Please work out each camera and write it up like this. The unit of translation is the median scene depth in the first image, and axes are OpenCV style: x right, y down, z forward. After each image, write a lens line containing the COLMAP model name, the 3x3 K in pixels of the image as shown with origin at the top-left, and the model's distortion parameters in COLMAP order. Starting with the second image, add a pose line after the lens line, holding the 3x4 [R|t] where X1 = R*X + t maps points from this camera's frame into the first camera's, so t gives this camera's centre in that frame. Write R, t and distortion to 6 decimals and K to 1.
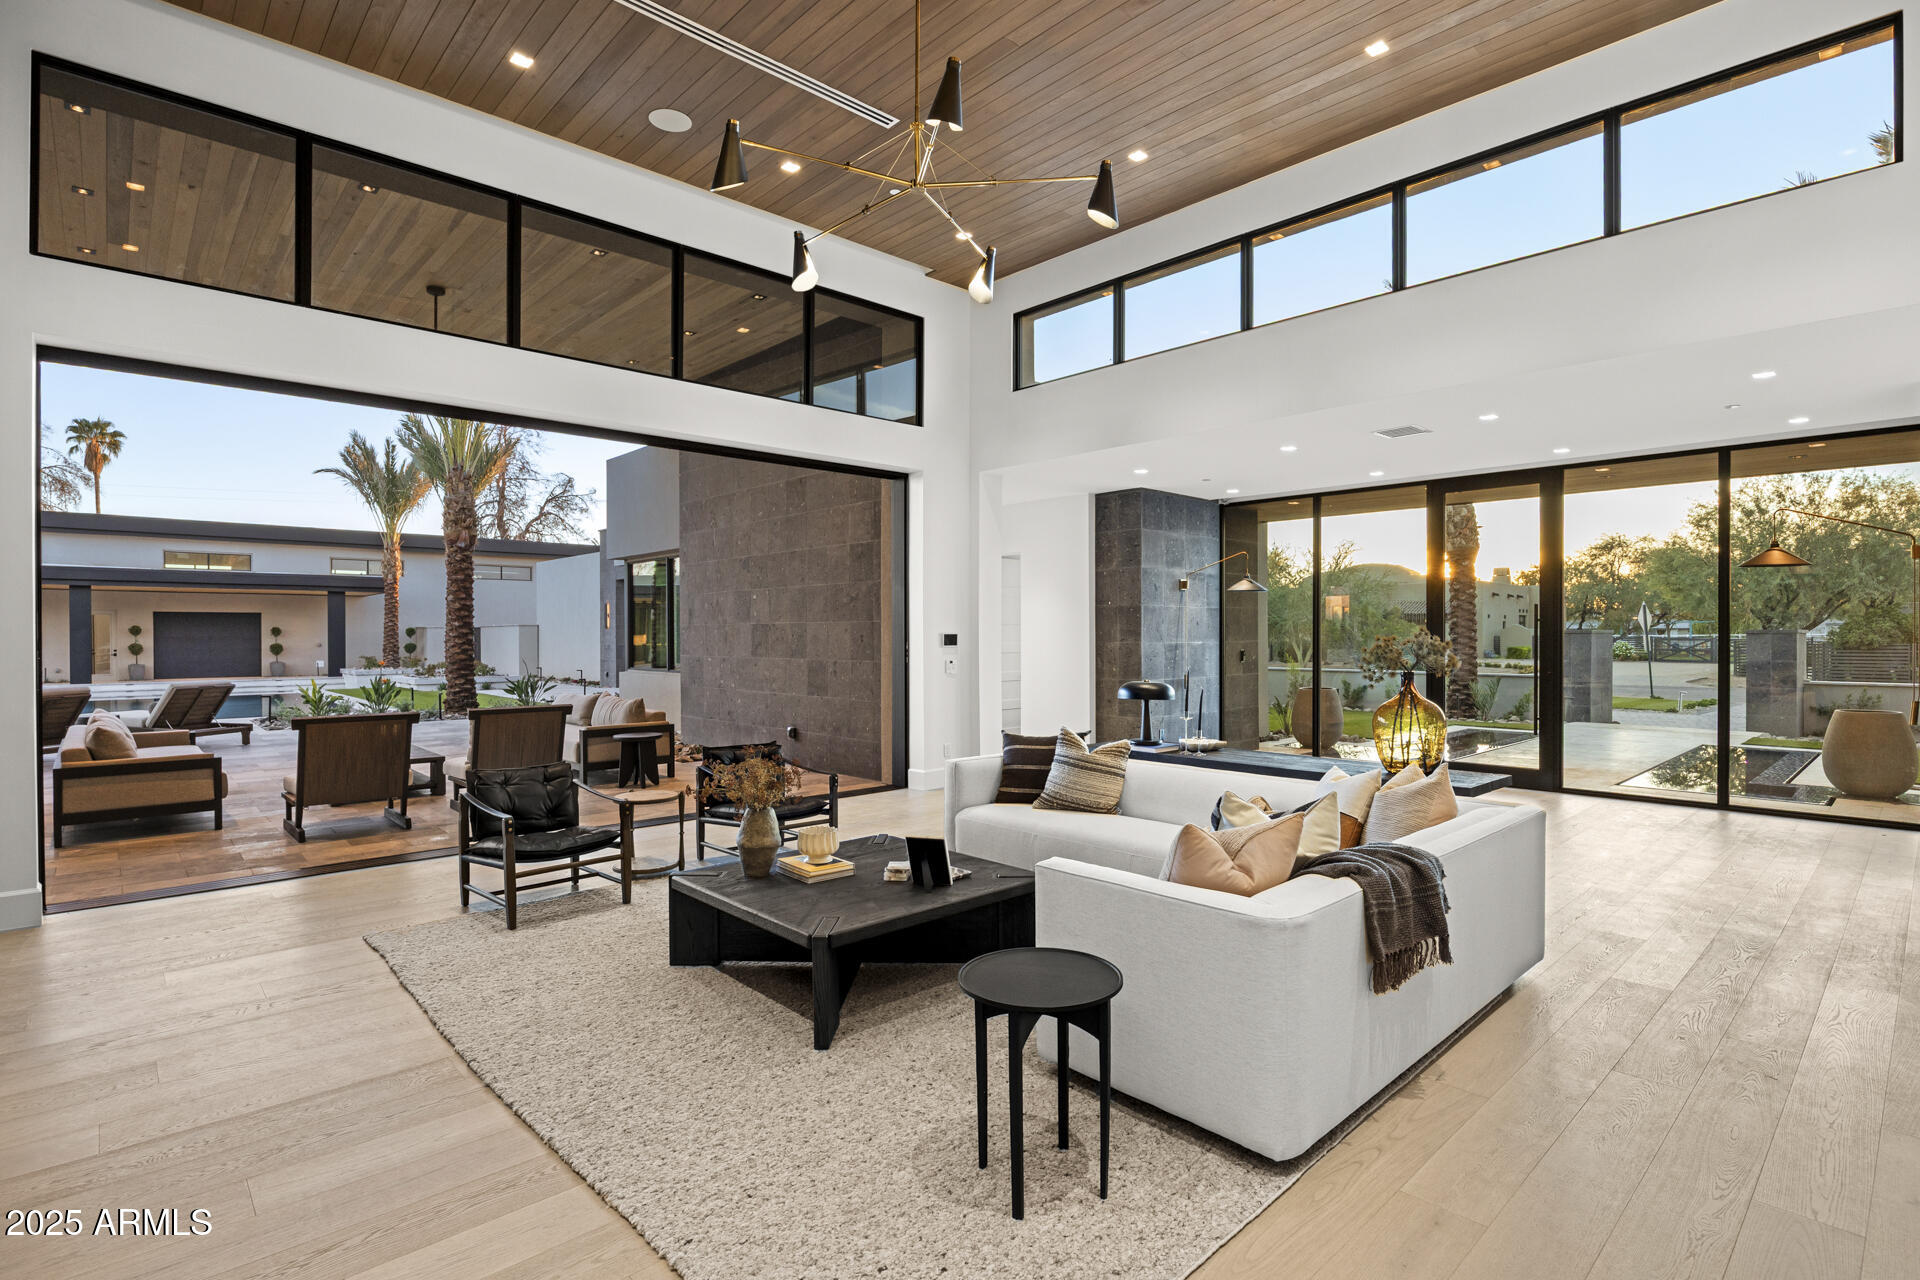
lens RADIAL K [[932.7, 0, 975.2], [0, 932.7, 637.6], [0, 0, 1]] dist [-0.003852, -0.000788]
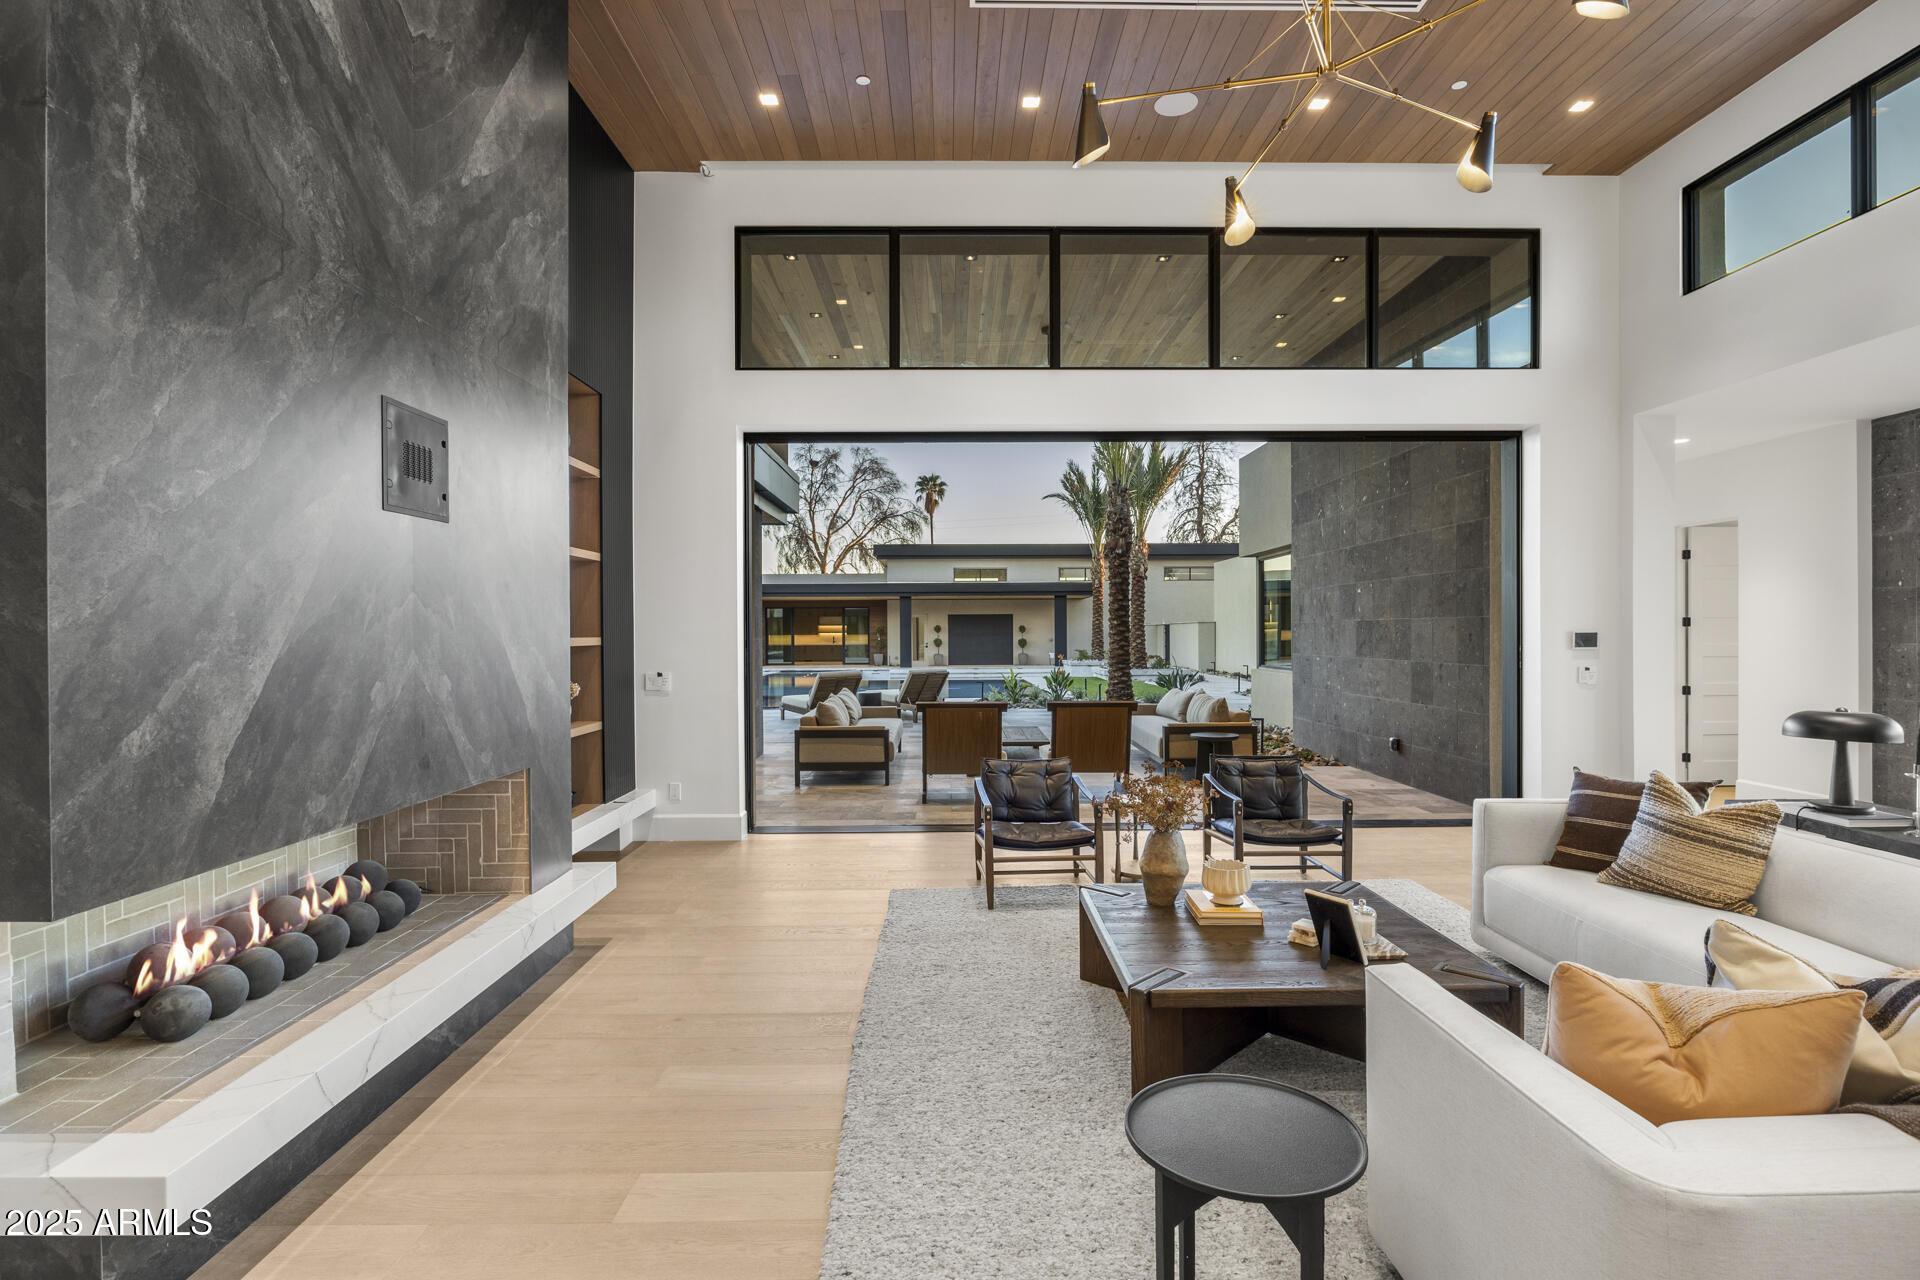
lens RADIAL K [[928.3, 0, 960.0], [0, 928.3, 640.0], [0, 0, 1]] dist [-0.013700, -0.000059]
pose [[0.737473, 0.003703, -0.675366, 0.093575], [0.001748, 0.999971, 0.007391, -0.003572], [0.675374, -0.006631, 0.737446, 0.083359]]
